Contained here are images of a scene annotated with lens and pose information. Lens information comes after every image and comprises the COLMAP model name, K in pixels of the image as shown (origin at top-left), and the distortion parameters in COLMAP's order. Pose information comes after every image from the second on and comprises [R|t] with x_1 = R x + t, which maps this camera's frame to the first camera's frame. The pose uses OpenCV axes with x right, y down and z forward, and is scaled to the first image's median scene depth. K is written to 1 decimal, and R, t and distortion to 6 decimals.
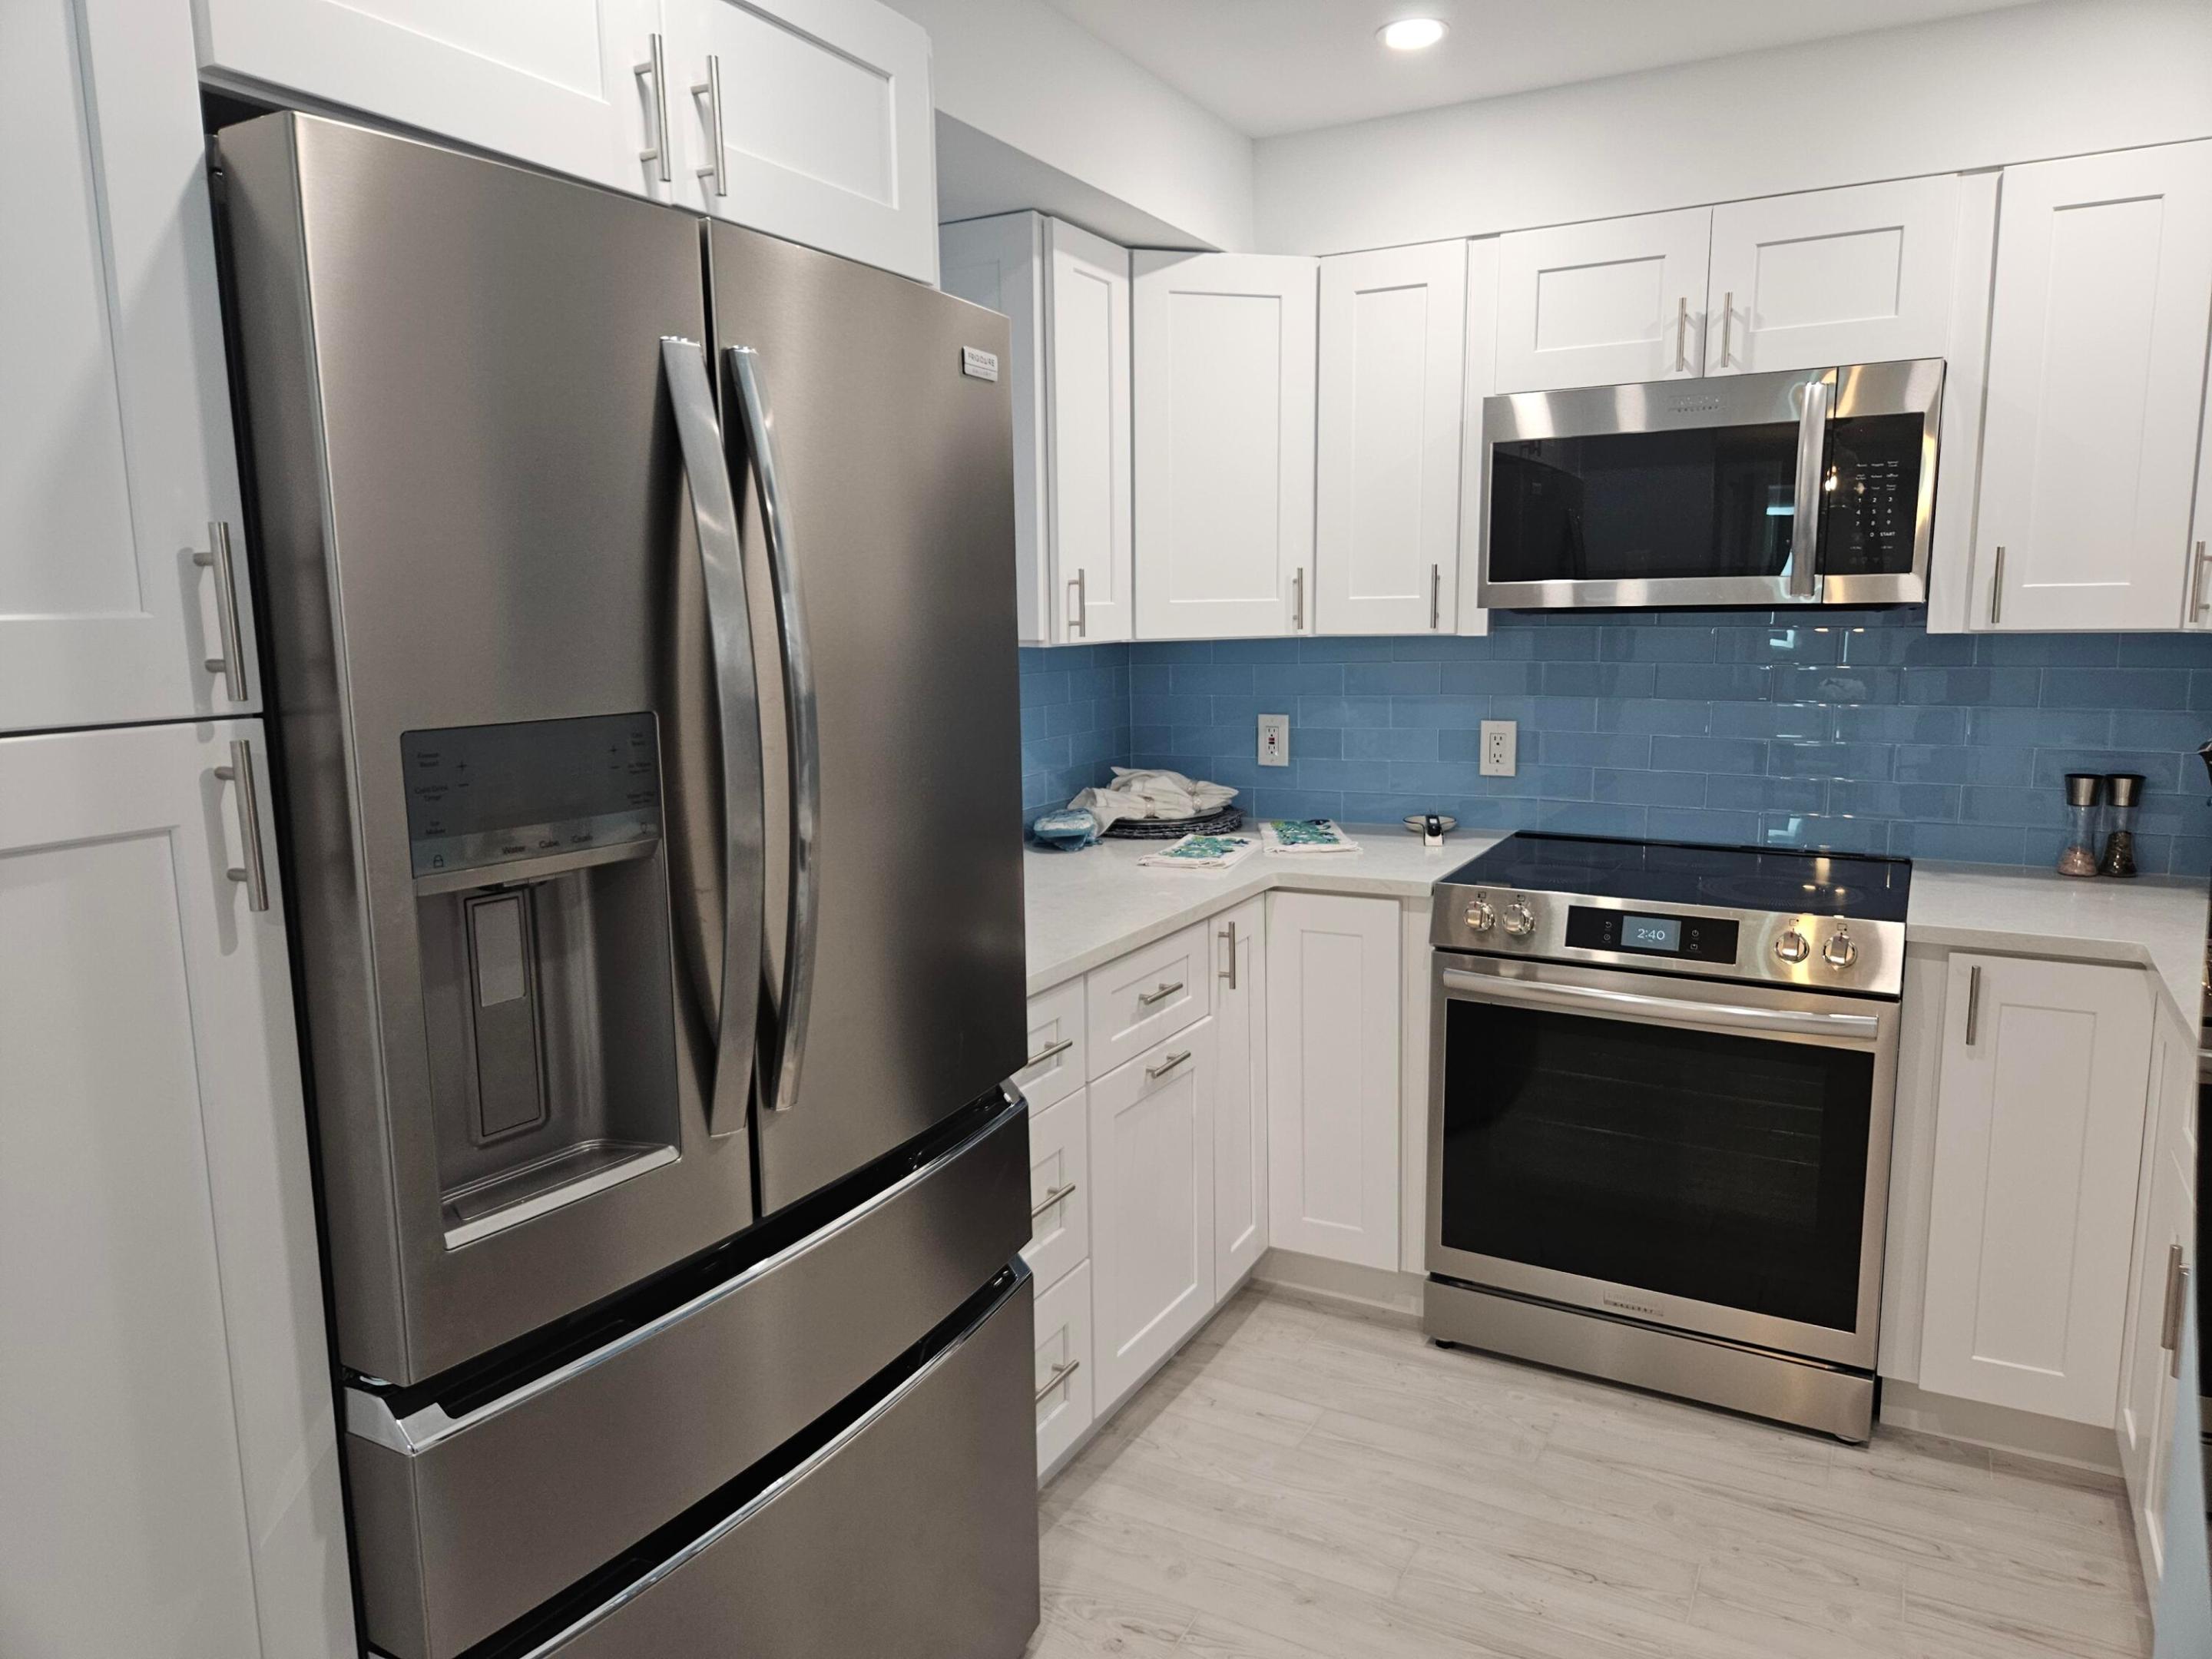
lens RADIAL K [[1467.4, 0, 1103.2], [0, 1467.4, 830.7], [0, 0, 1]] dist [0.067385, -0.048731]
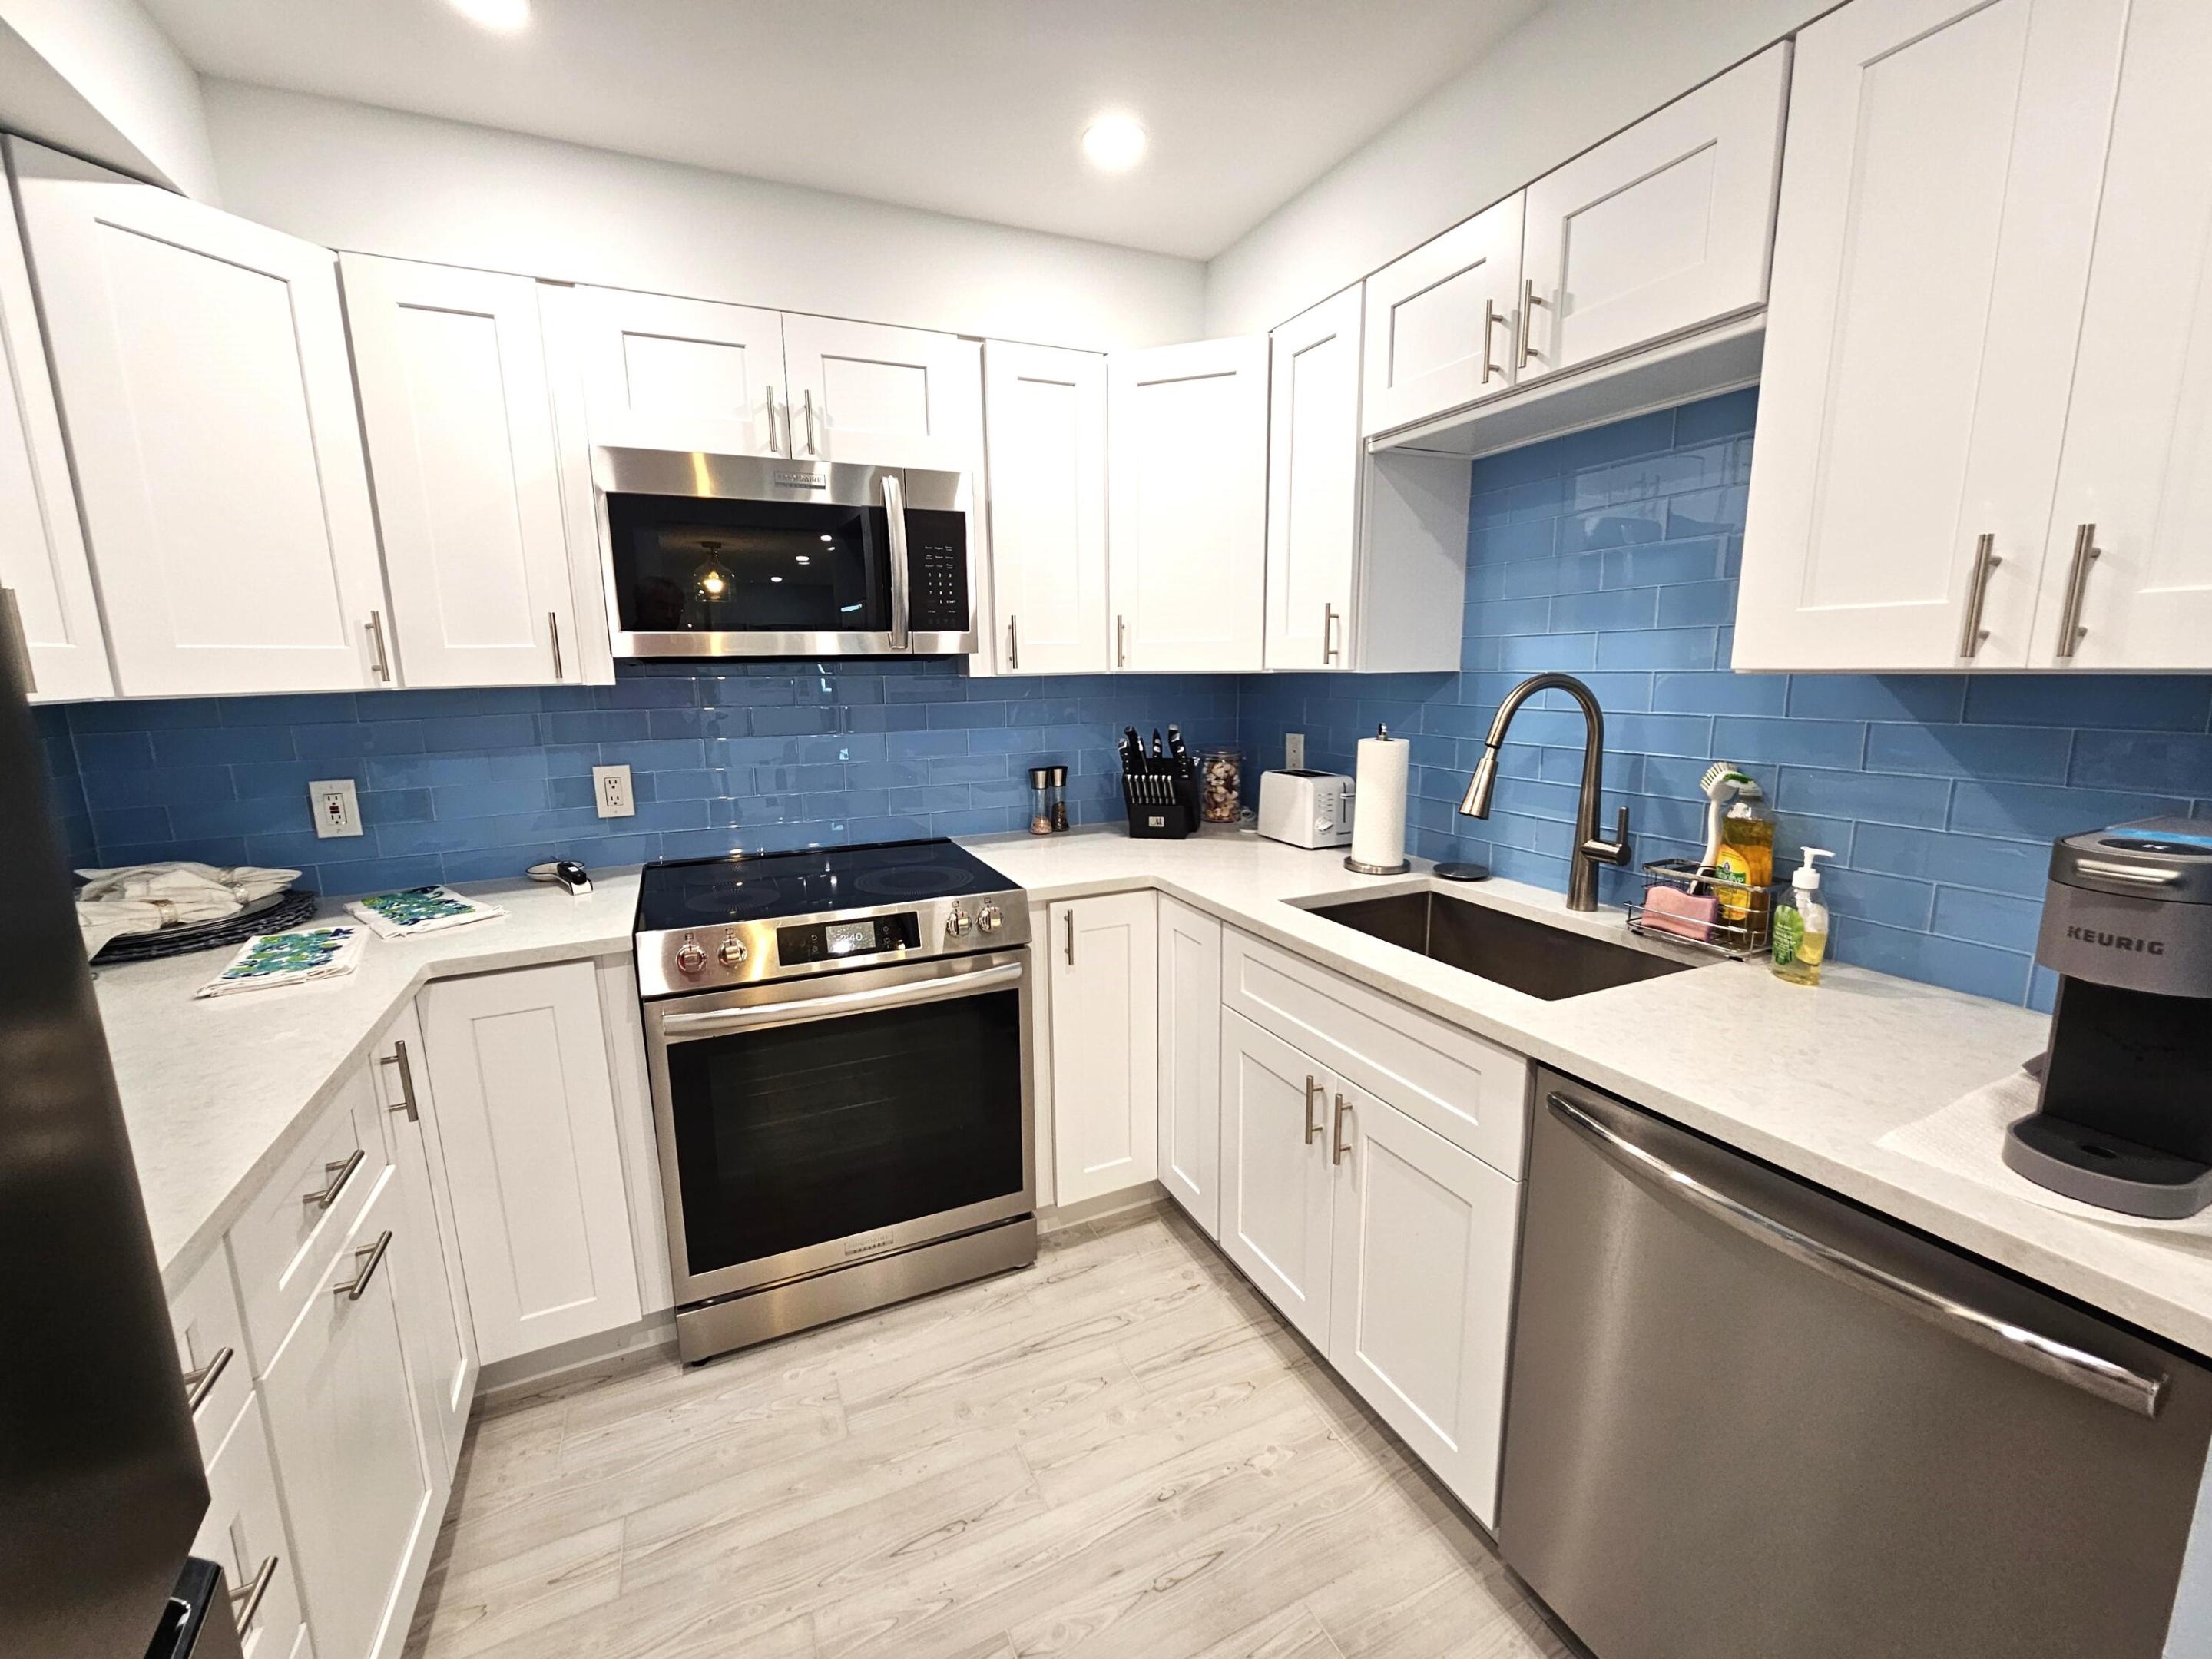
lens RADIAL K [[909.6, 0, 1092.2], [0, 909.6, 829.7], [0, 0, 1]] dist [-0.004275, 0.002083]
pose [[0.598340, -0.142057, 0.788548, -0.060301], [0.130023, 0.988328, 0.079387, -0.042485], [-0.790622, 0.055029, 0.609827, 0.385603]]
